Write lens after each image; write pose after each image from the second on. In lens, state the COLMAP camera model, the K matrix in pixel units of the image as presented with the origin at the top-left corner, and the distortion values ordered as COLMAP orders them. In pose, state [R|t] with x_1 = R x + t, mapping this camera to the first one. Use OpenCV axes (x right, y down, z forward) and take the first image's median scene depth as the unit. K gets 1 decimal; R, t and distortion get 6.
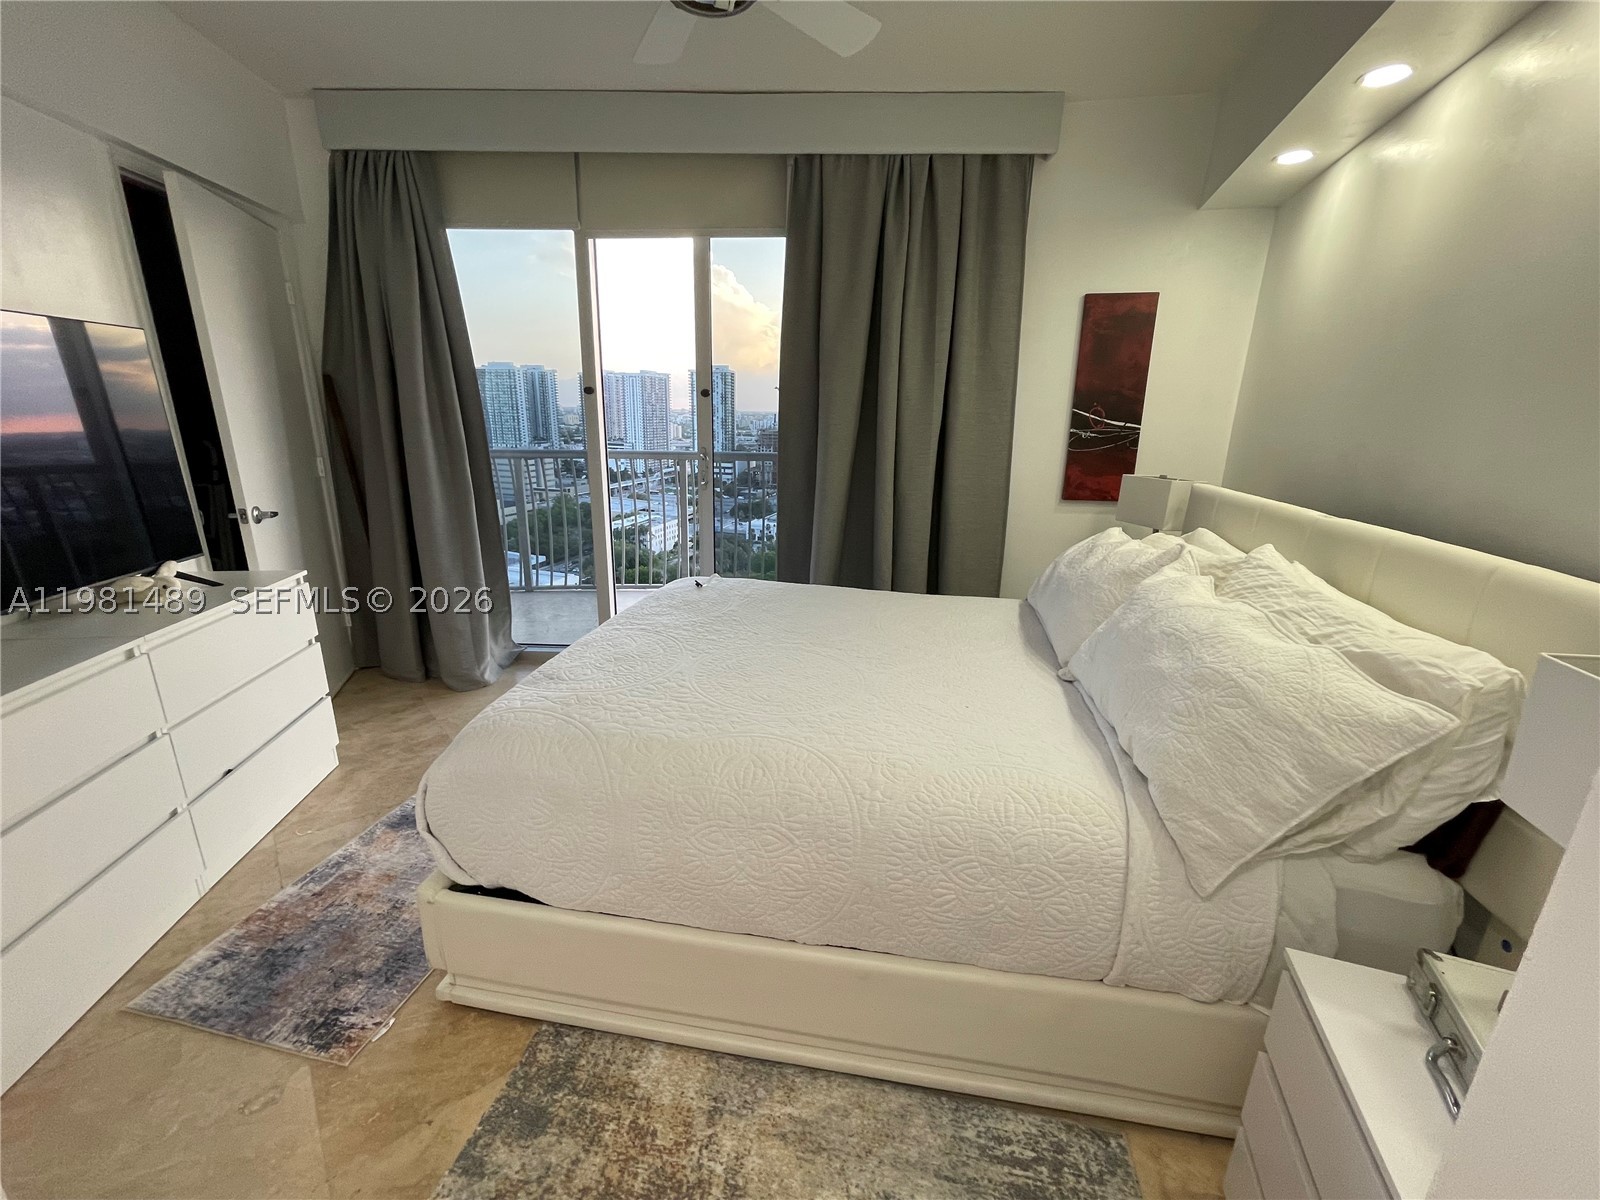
lens RADIAL K [[644.0, 0, 795.9], [0, 644.0, 590.7], [0, 0, 1]] dist [-0.002544, 0.000777]
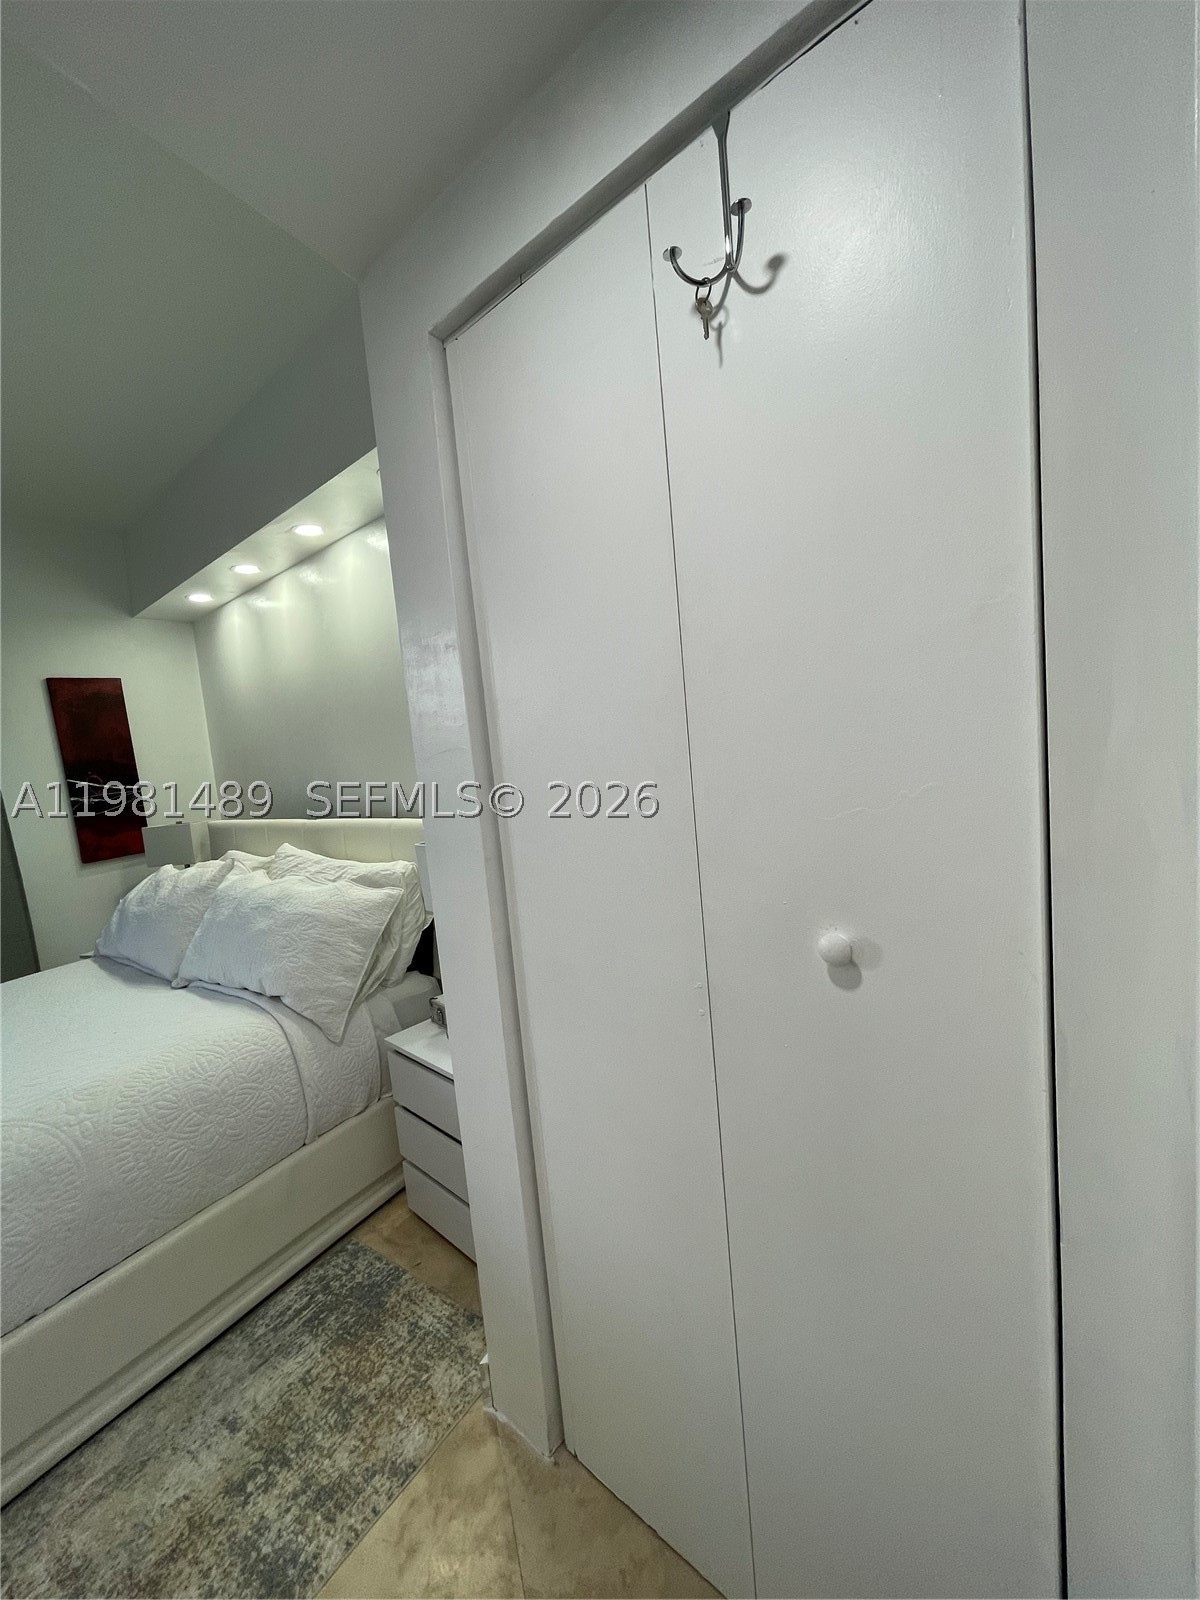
lens RADIAL K [[644.0, 0, 597.8], [0, 644.0, 800.7], [0, 0, 1]] dist [-0.002544, 0.000777]
pose [[0.389301, -0.149229, 0.908942, -0.464036], [0.347136, 0.937800, 0.005288, 0.110112], [-0.853195, 0.313467, 0.416890, -0.401385]]
